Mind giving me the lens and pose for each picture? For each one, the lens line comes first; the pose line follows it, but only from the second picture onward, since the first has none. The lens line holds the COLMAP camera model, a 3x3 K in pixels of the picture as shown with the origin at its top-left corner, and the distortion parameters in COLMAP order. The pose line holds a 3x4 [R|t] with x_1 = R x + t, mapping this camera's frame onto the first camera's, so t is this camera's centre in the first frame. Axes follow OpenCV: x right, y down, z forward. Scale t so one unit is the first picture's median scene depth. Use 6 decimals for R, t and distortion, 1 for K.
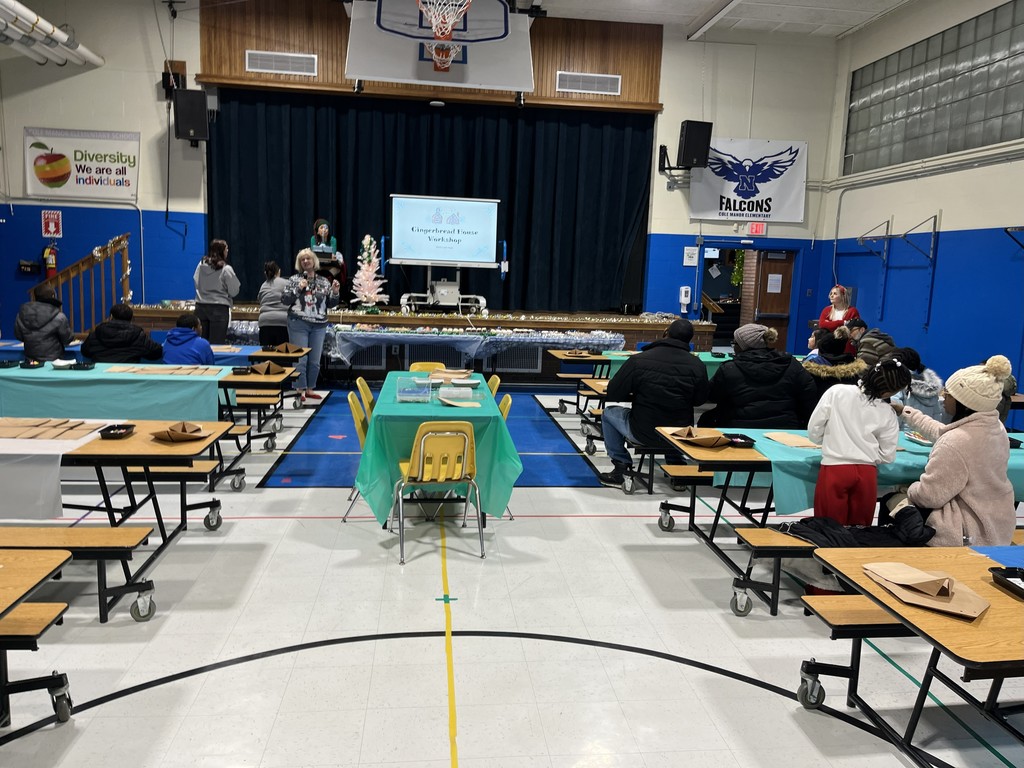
lens RADIAL K [[819.0, 0, 532.7], [0, 819.0, 410.4], [0, 0, 1]] dist [0.041317, -0.055670]
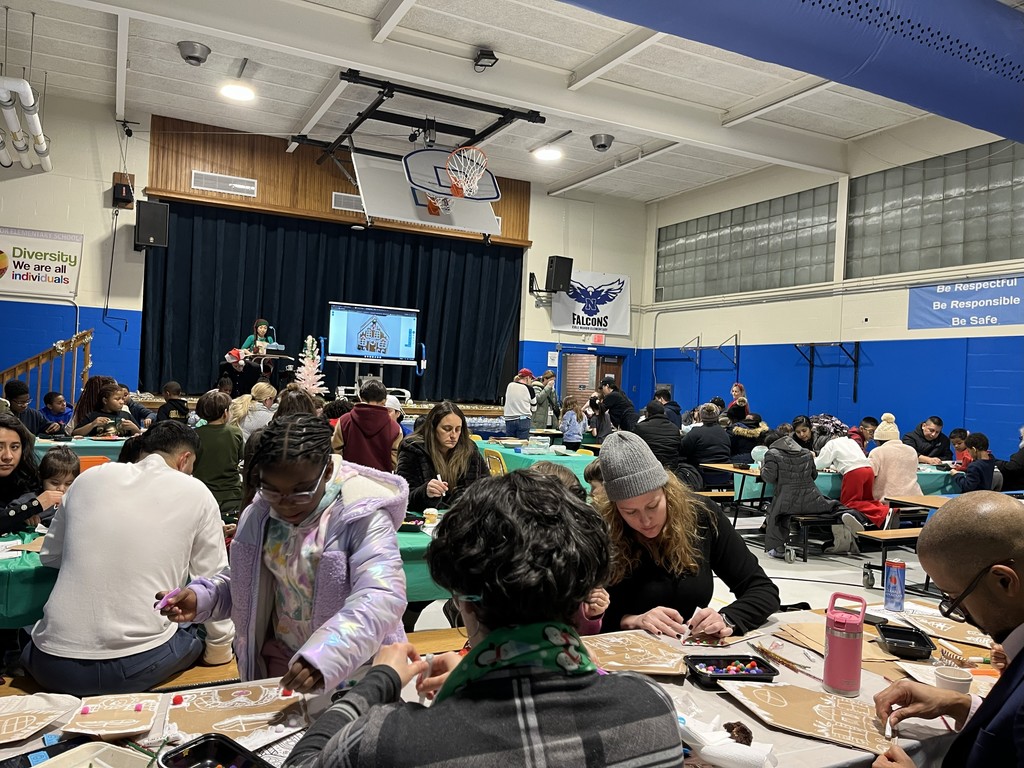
lens RADIAL K [[819.0, 0, 532.7], [0, 819.0, 410.4], [0, 0, 1]] dist [0.041317, -0.055670]
pose [[0.931735, -0.005432, 0.363098, -0.320695], [0.050003, 0.992283, -0.113467, 0.034401], [-0.359679, 0.123877, 0.924816, -0.153785]]
